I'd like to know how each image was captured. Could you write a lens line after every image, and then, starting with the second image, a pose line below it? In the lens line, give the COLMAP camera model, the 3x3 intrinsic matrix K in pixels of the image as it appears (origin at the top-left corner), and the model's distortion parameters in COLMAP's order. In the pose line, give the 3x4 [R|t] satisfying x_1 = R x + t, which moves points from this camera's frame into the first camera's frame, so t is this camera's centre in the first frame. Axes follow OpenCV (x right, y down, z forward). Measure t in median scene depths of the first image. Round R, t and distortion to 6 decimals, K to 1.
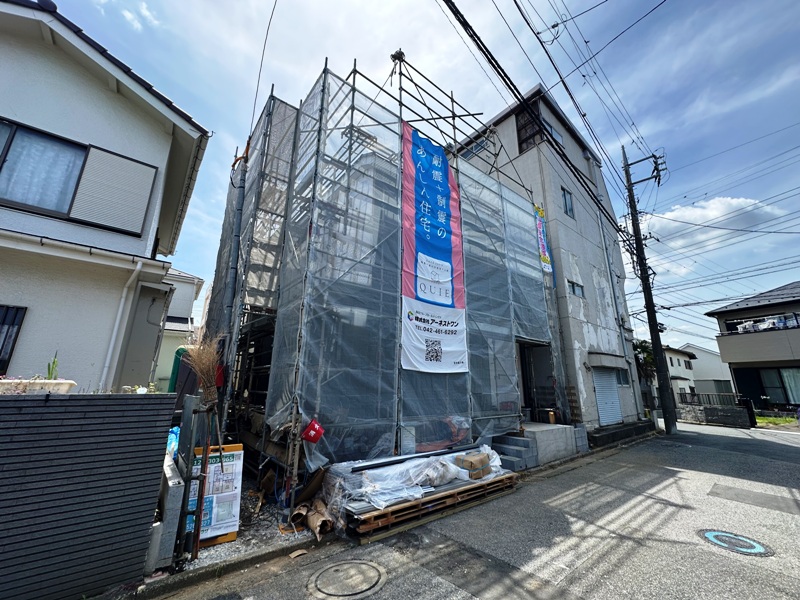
lens RADIAL K [[316.5, 0, 398.4], [0, 316.5, 299.1], [0, 0, 1]] dist [-0.003398, 0.000516]
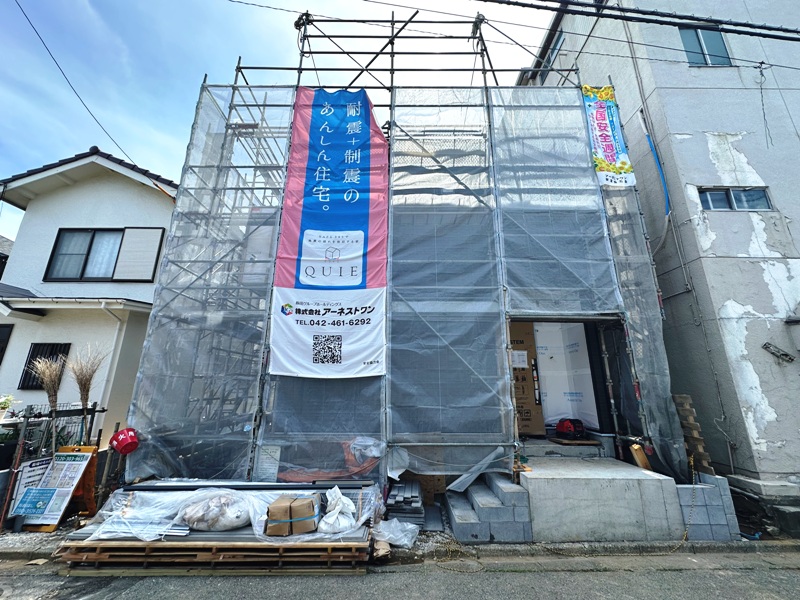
lens RADIAL K [[316.5, 0, 399.3], [0, 316.5, 299.0], [0, 0, 1]] dist [-0.003398, 0.000516]
pose [[0.787289, -0.169063, -0.592953, 0.745326], [0.165286, 0.984345, -0.061200, 0.122652], [0.594017, -0.049825, 0.802908, 0.505775]]
